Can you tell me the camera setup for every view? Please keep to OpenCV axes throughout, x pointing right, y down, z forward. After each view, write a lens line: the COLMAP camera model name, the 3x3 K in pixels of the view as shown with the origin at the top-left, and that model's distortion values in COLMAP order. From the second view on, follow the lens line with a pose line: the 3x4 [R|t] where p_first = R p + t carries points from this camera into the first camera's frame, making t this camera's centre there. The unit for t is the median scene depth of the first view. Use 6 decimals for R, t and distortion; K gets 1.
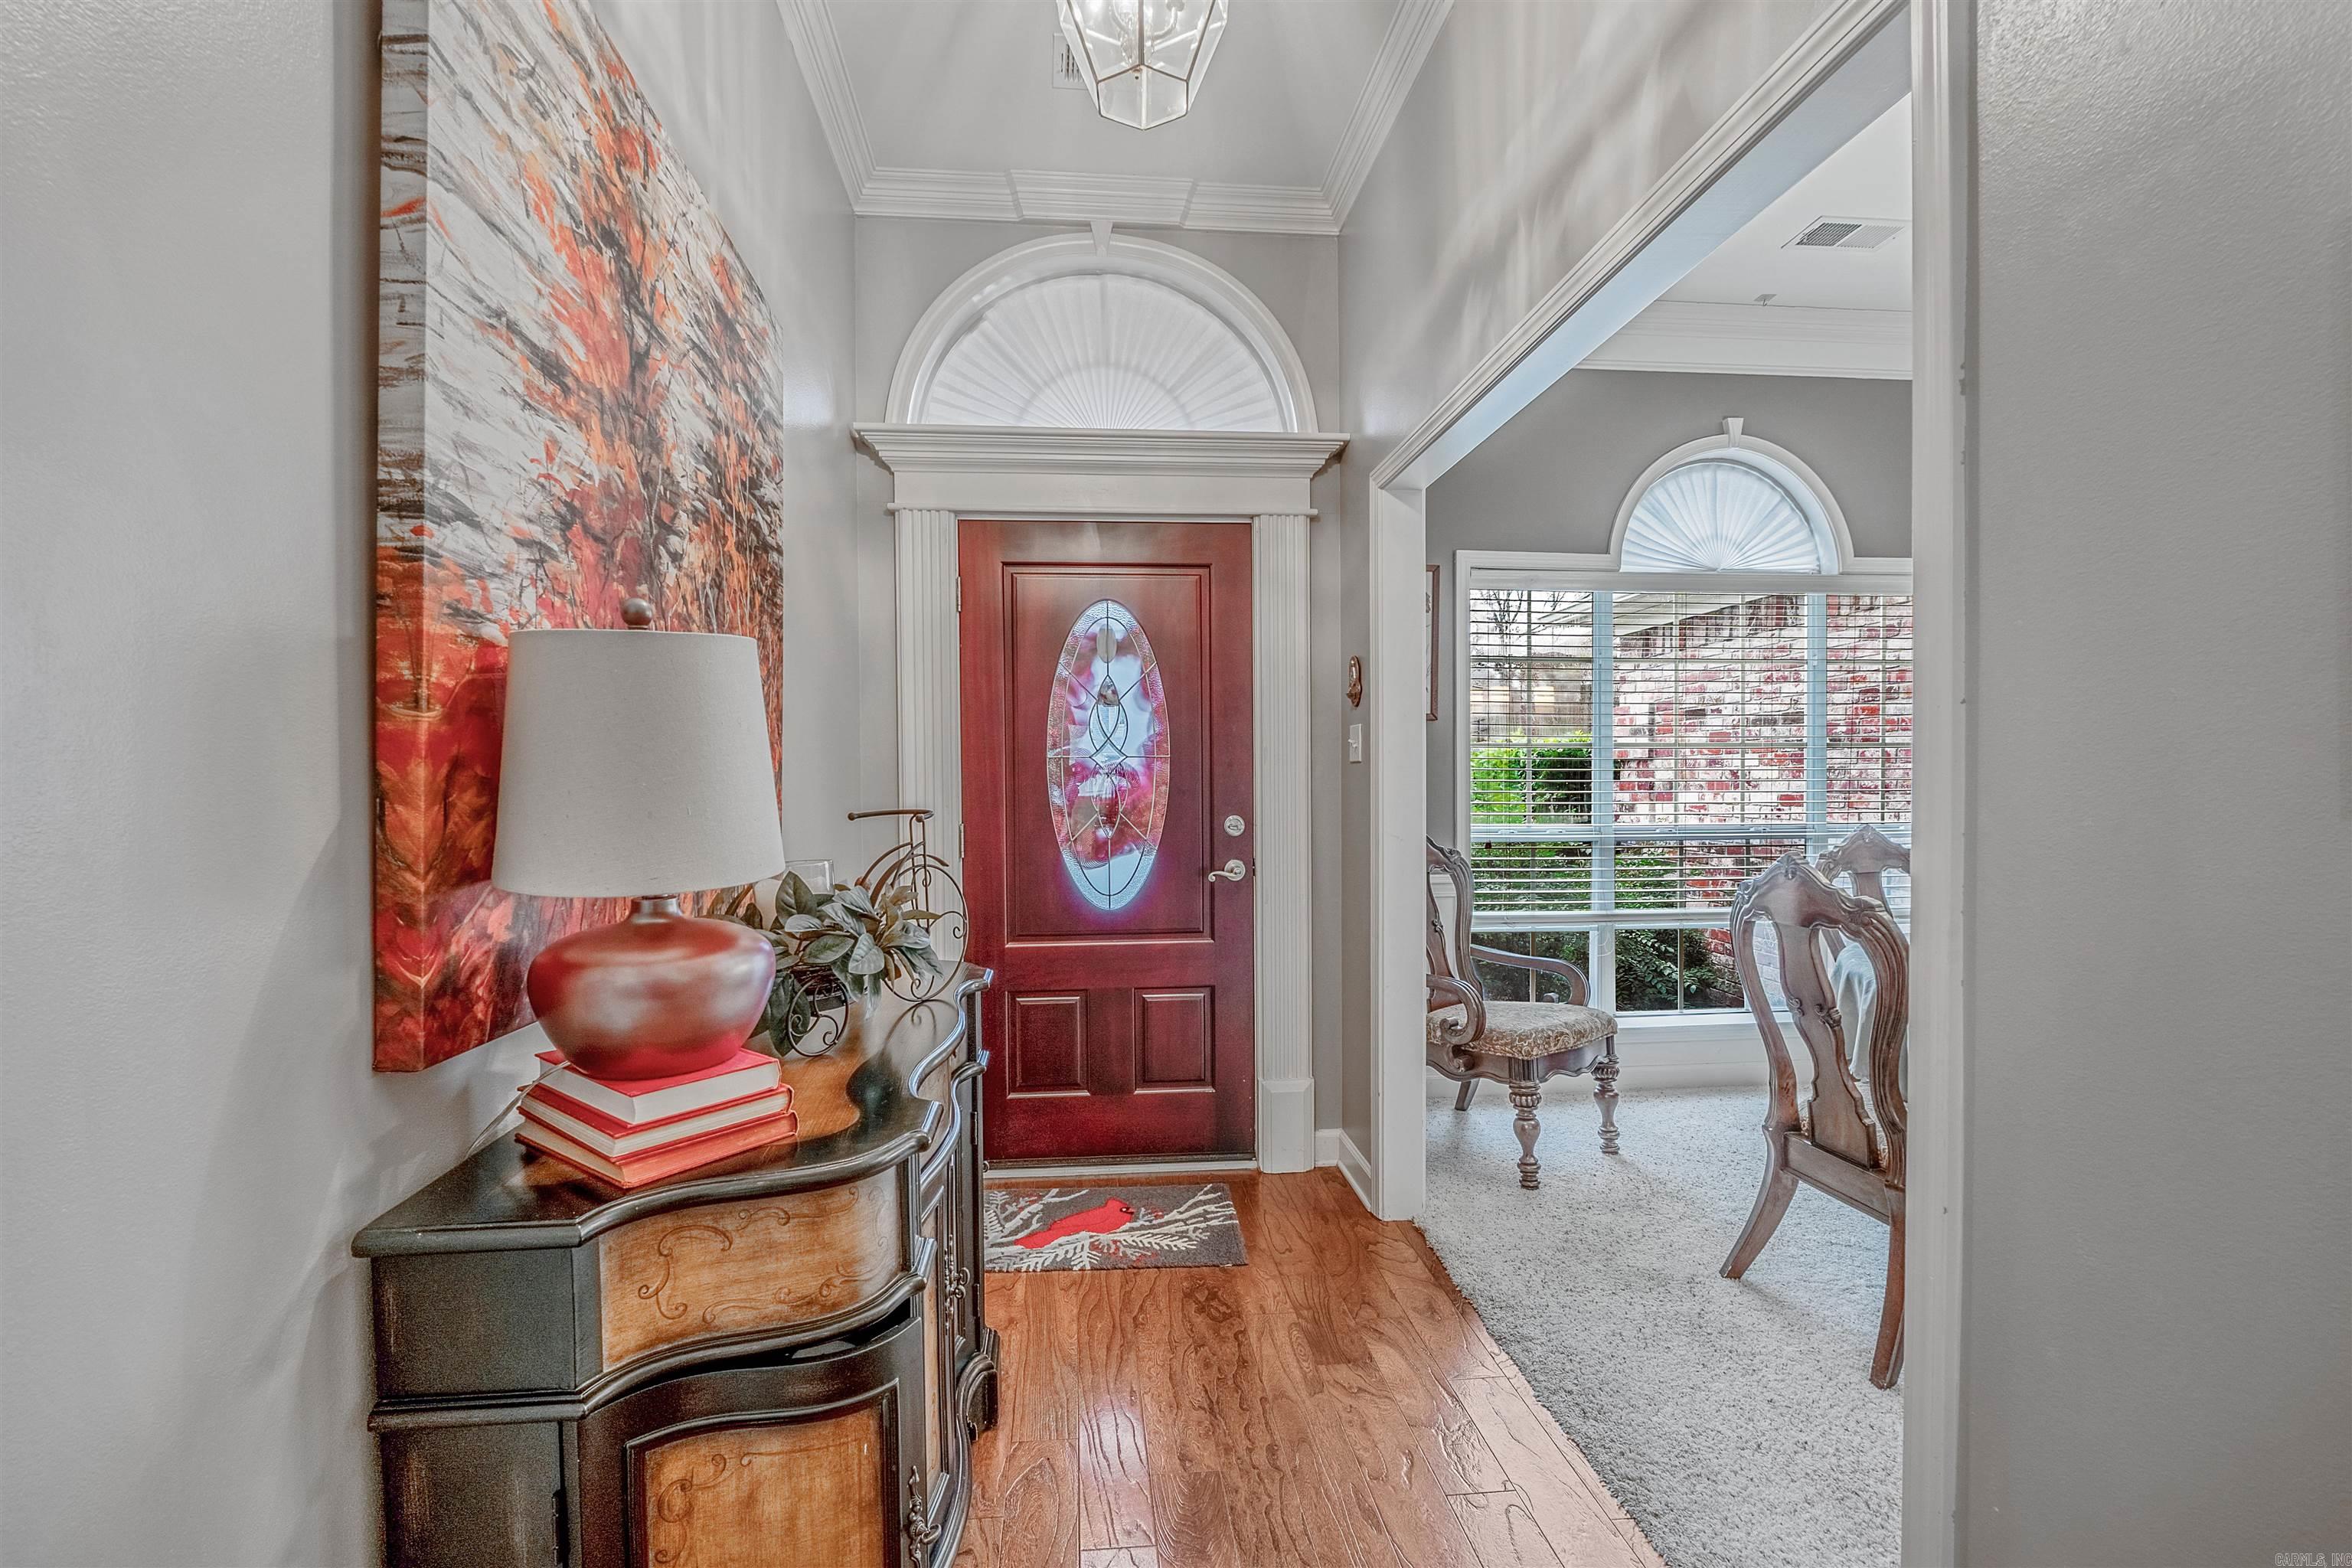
lens RADIAL K [[1026.7, 0, 1171.2], [0, 1026.7, 796.6], [0, 0, 1]] dist [-0.003960, -0.001094]
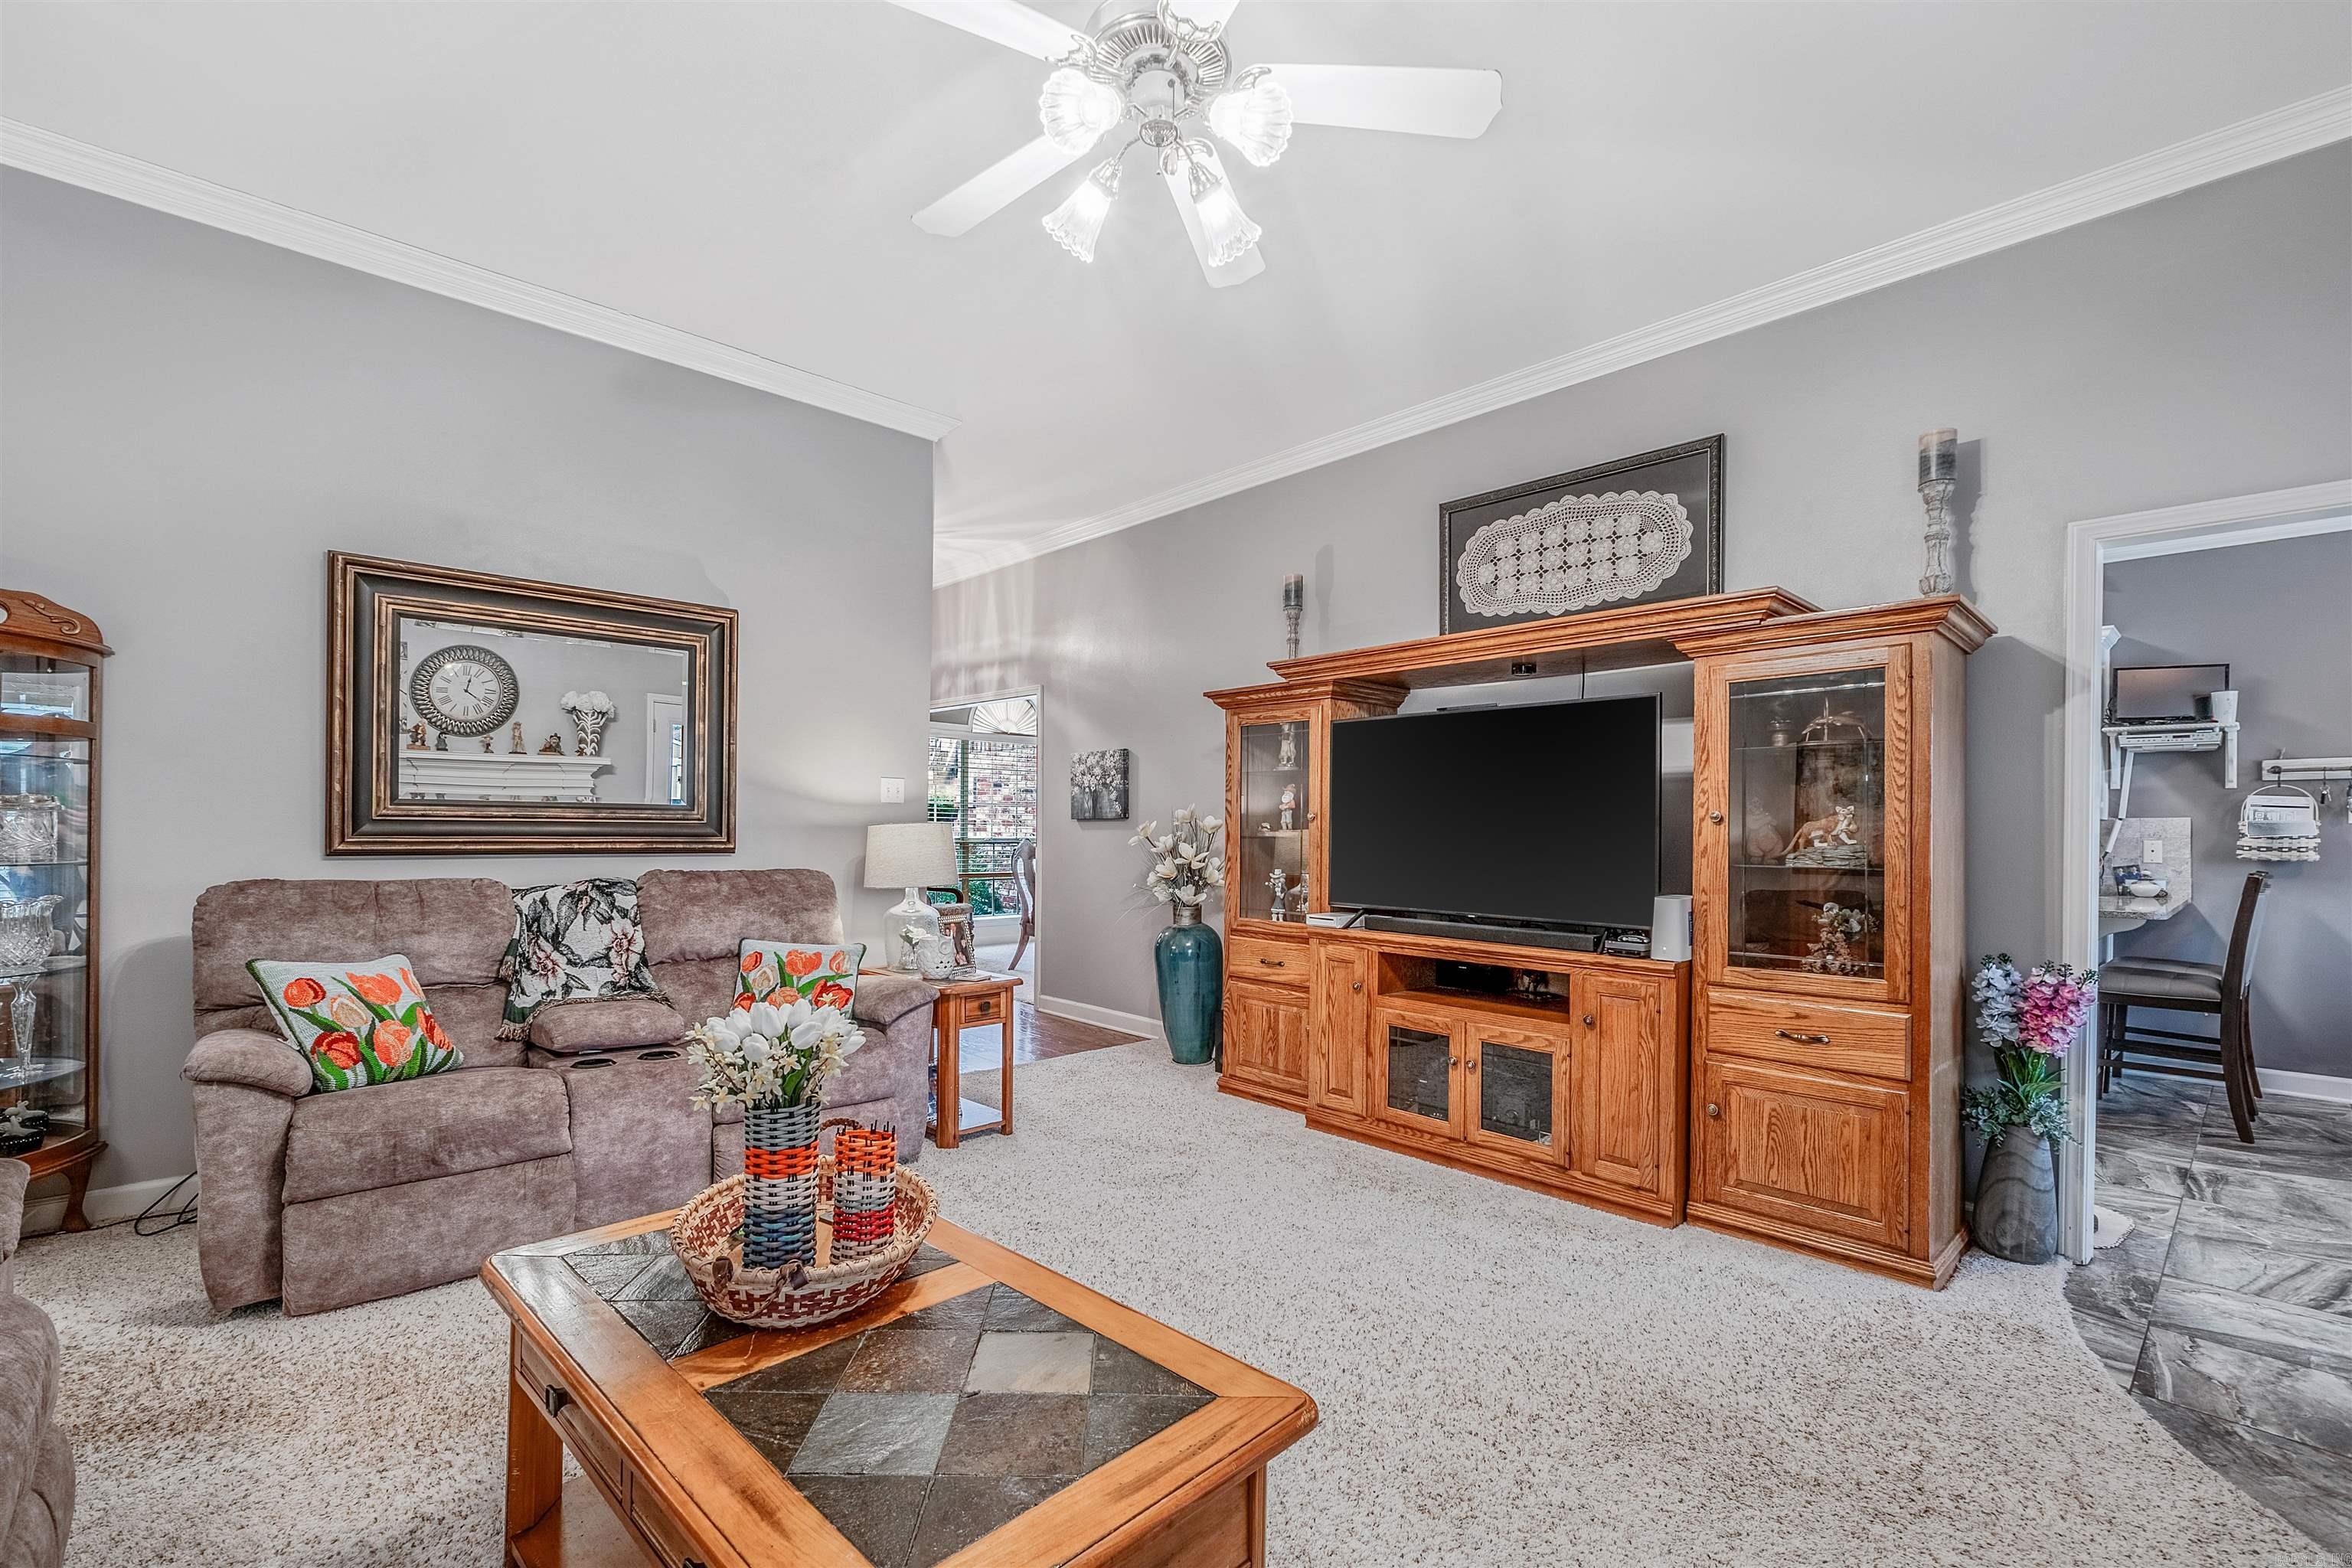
lens RADIAL K [[1026.7, 0, 1179.3], [0, 1026.7, 824.0], [0, 0, 1]] dist [-0.003960, -0.001094]
pose [[0.791503, 0.014853, 0.610984, -0.804592], [-0.006988, 0.999859, -0.015253, 0.039580], [-0.611125, 0.007803, 0.791496, -1.497550]]
